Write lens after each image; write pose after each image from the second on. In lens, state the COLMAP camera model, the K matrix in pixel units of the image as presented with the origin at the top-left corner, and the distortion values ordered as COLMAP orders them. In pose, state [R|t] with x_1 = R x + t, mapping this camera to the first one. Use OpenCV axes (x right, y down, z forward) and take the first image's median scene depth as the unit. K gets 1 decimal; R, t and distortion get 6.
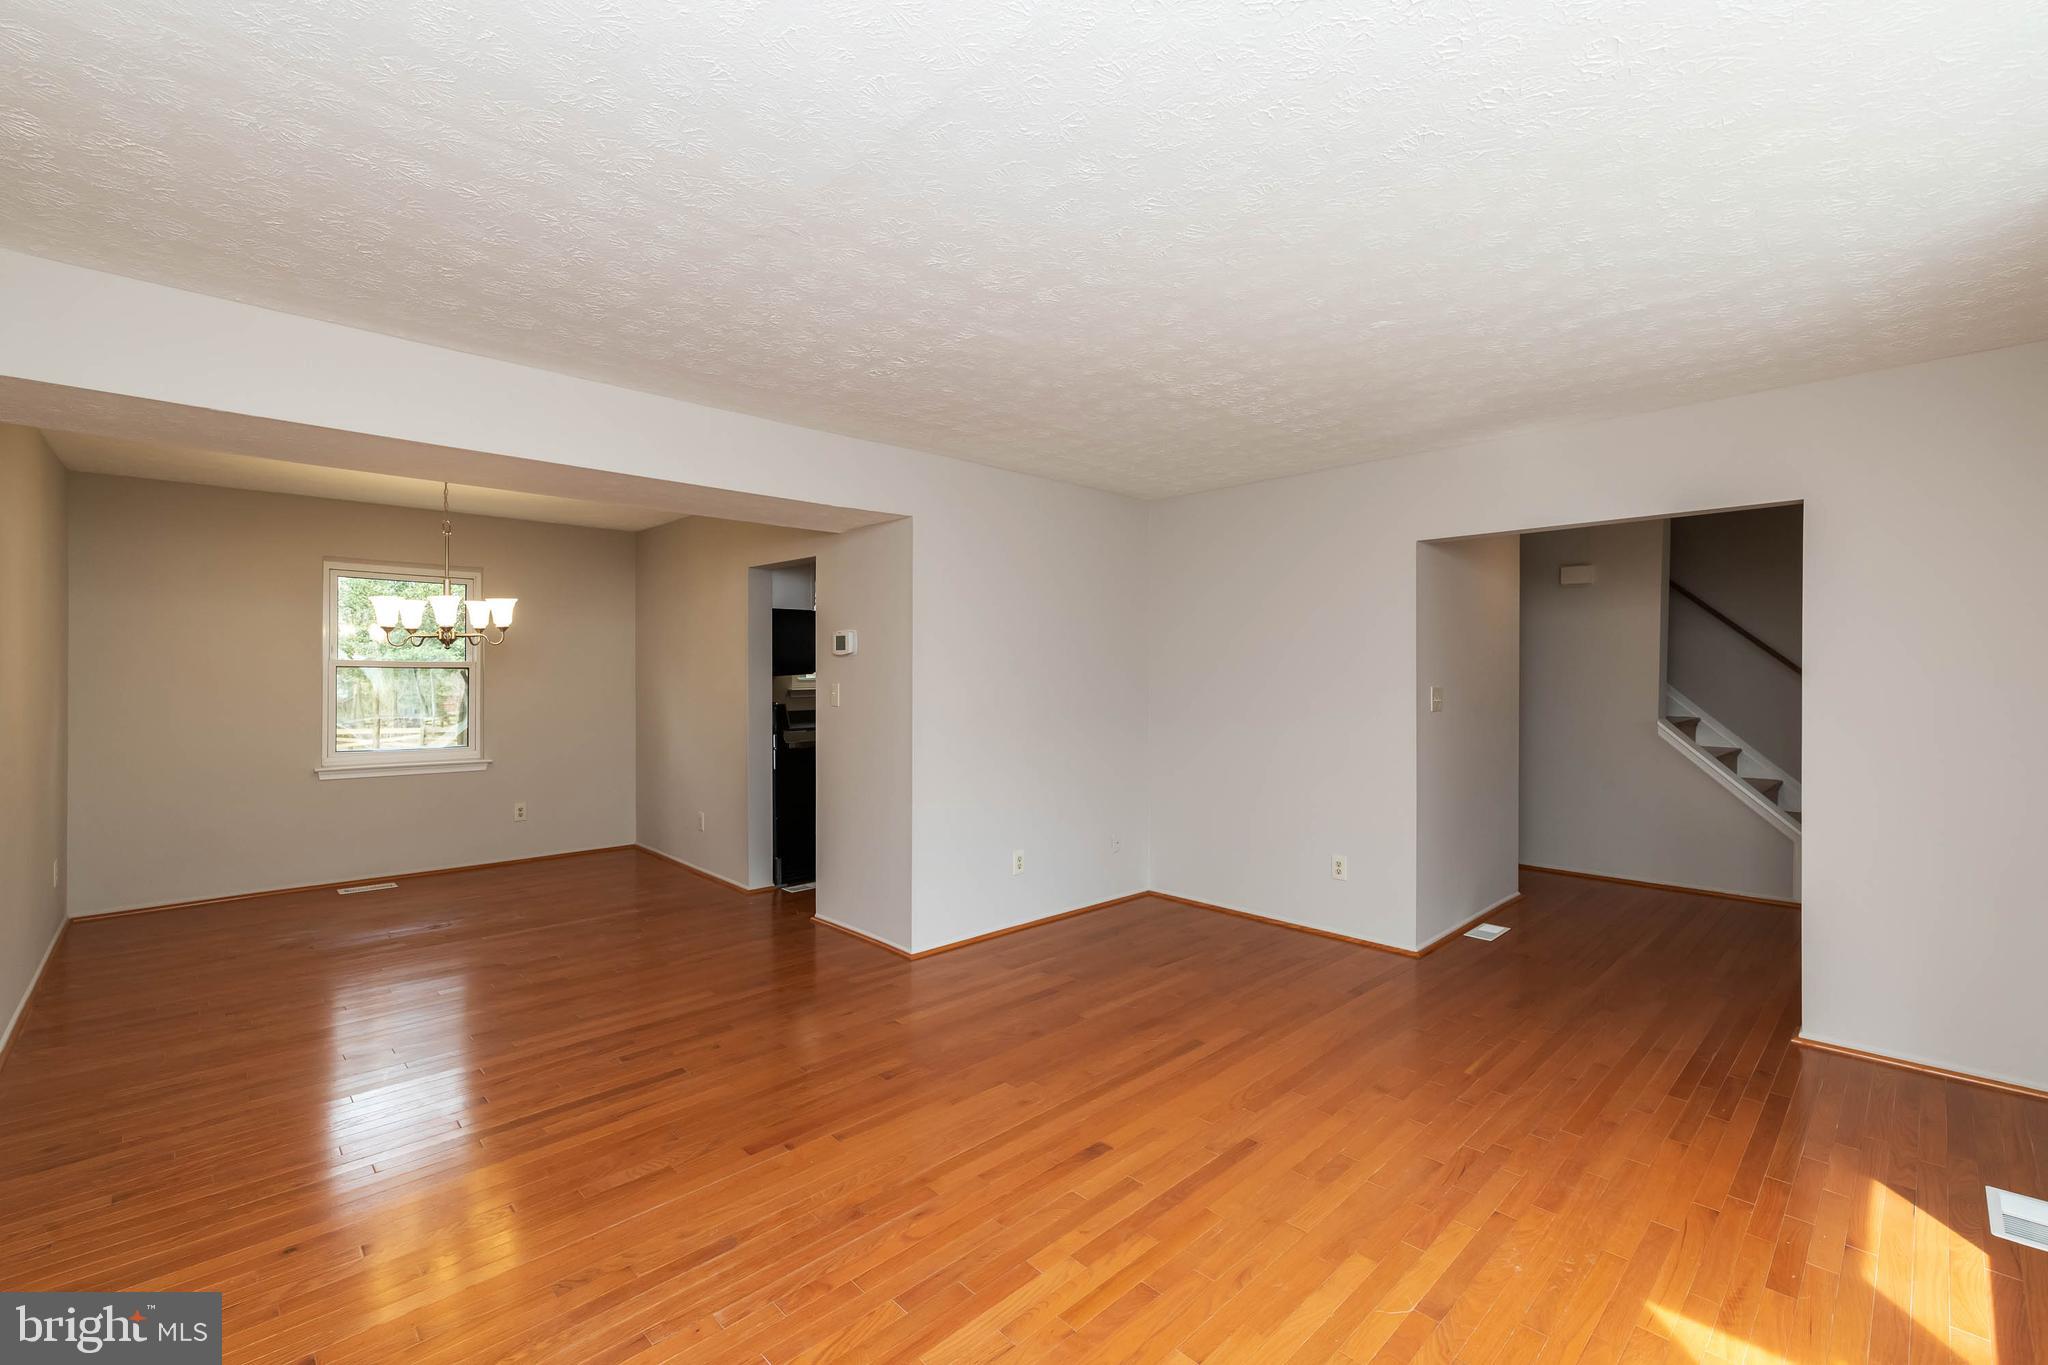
lens RADIAL K [[879.1, 0, 1032.0], [0, 879.1, 676.1], [0, 0, 1]] dist [0.000935, -0.000092]
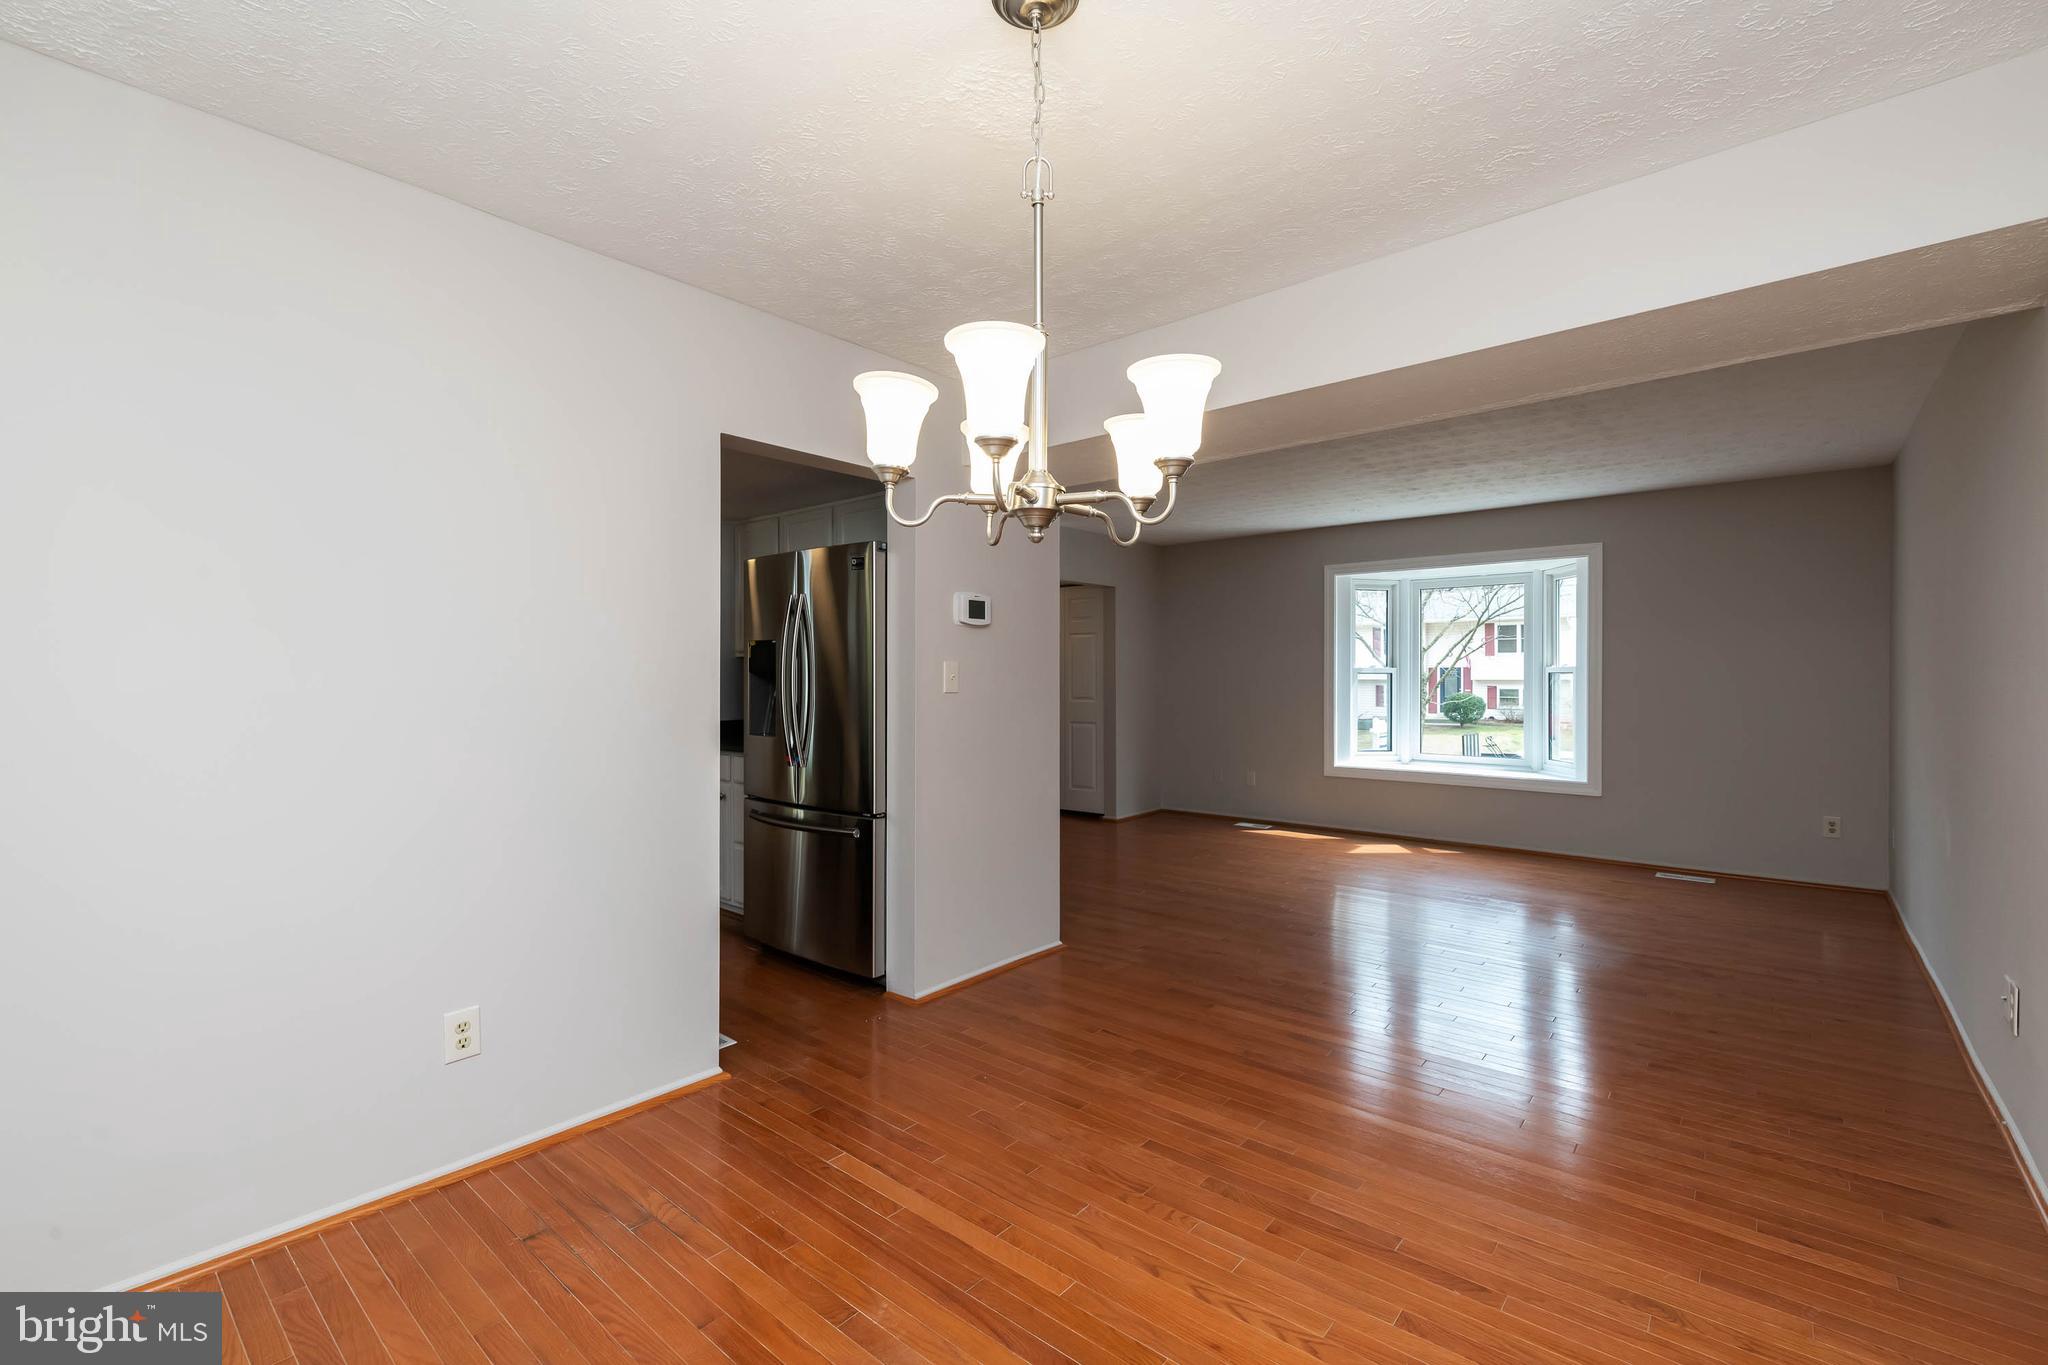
lens RADIAL K [[879.1, 0, 1017.2], [0, 879.1, 682.5], [0, 0, 1]] dist [0.000935, -0.000092]
pose [[-0.092370, -0.006401, 0.995704, -1.488237], [0.009009, 0.999933, 0.007264, 0.031405], [-0.995684, 0.009642, -0.092307, 1.551138]]
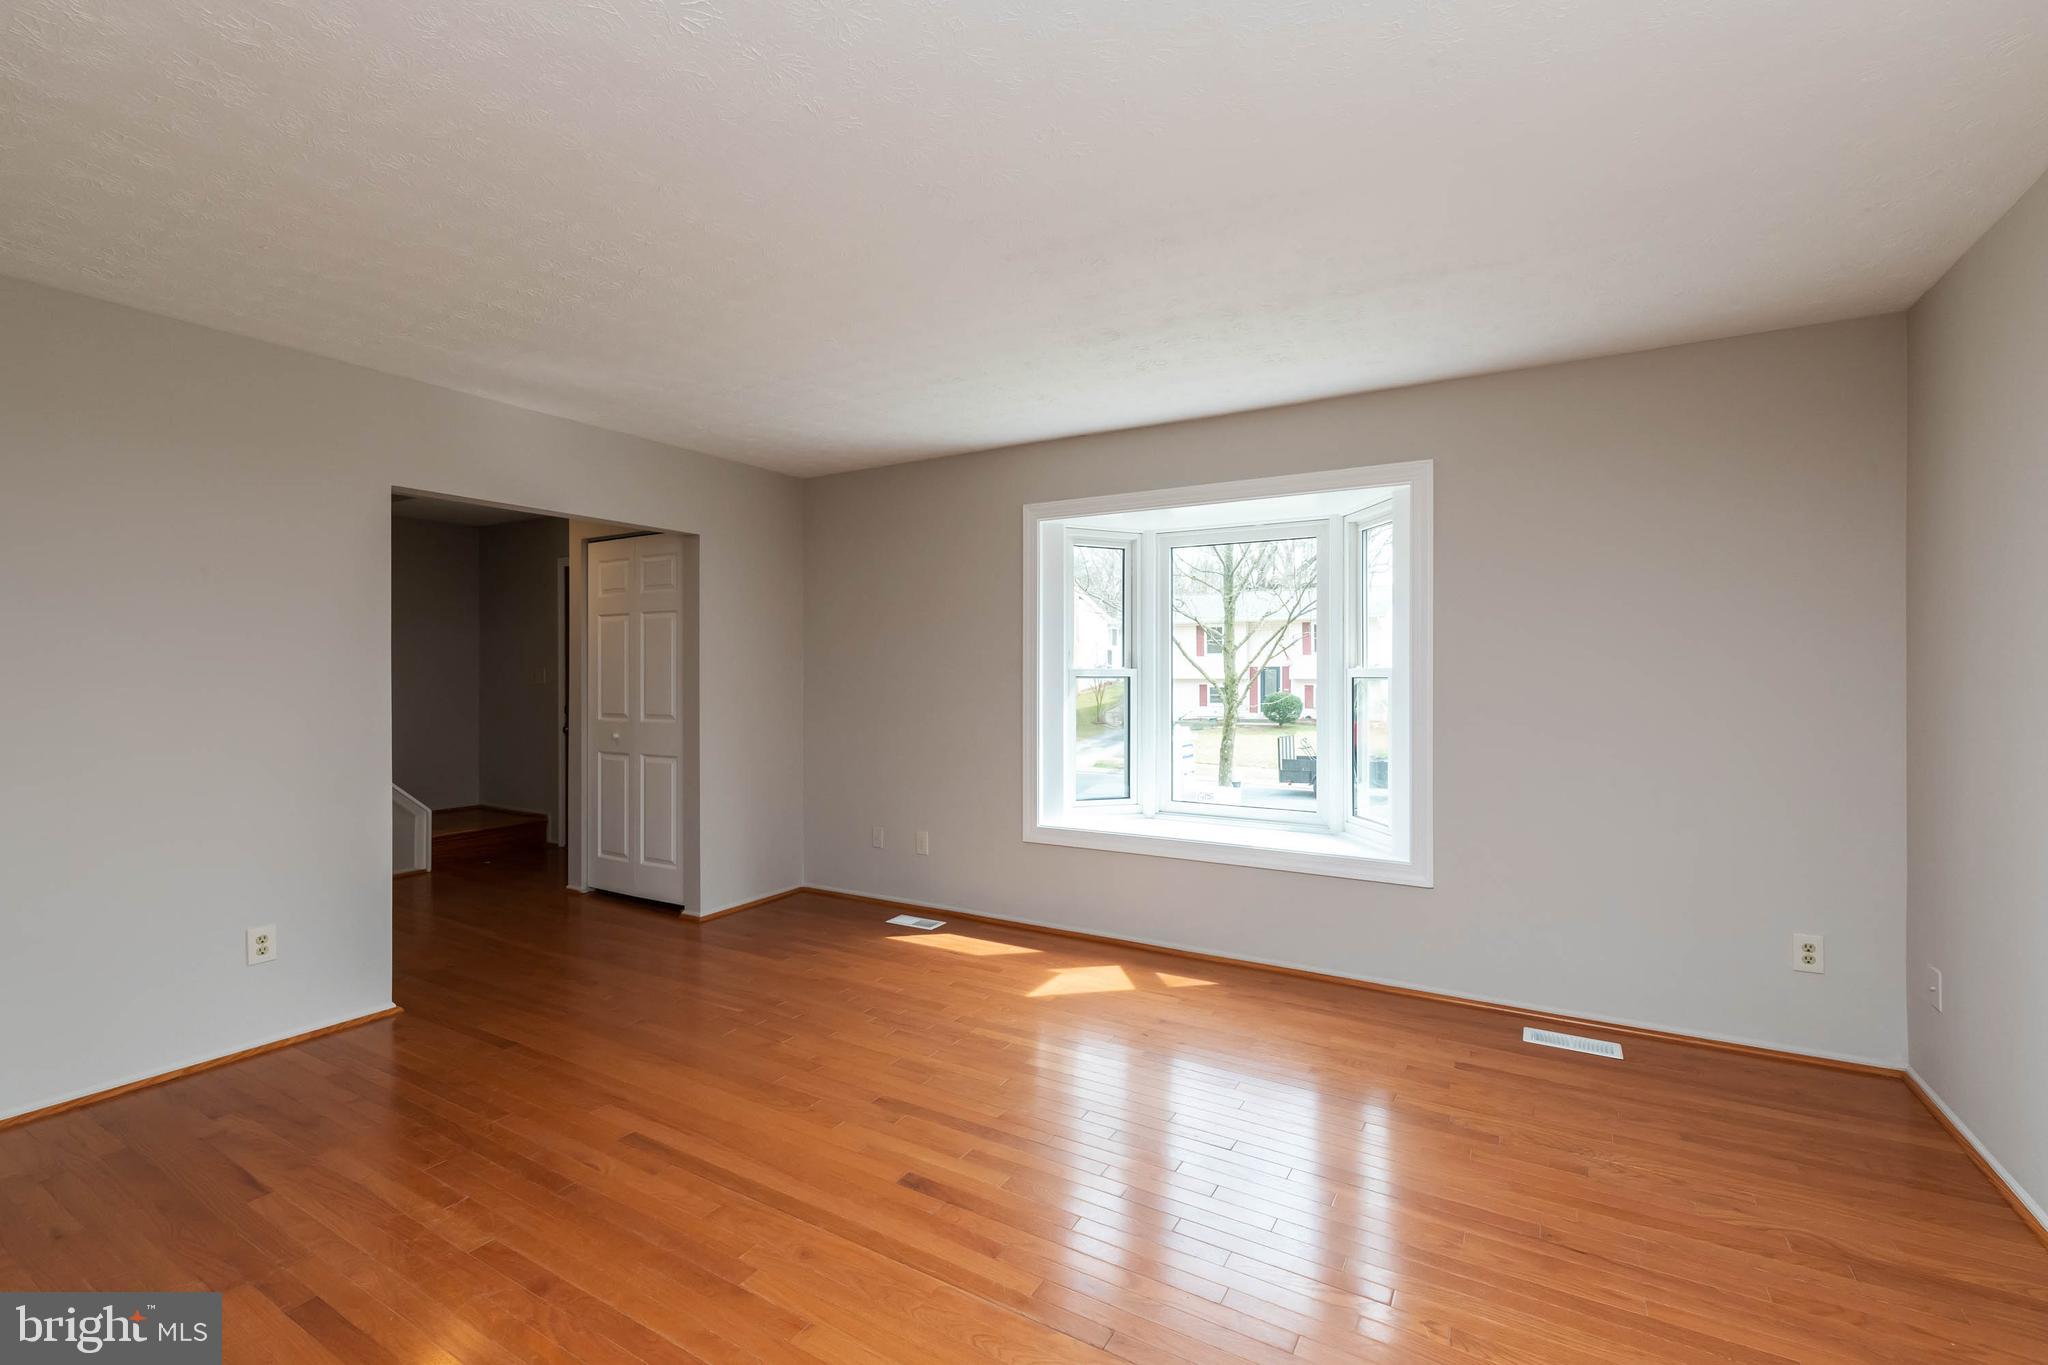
lens RADIAL K [[879.1, 0, 1018.0], [0, 879.1, 676.9], [0, 0, 1]] dist [0.000935, -0.000092]
pose [[-0.259982, -0.002468, 0.965610, -0.654017], [0.007663, 0.999960, 0.004619, 0.023909], [-0.965583, 0.008600, -0.259952, 0.917554]]
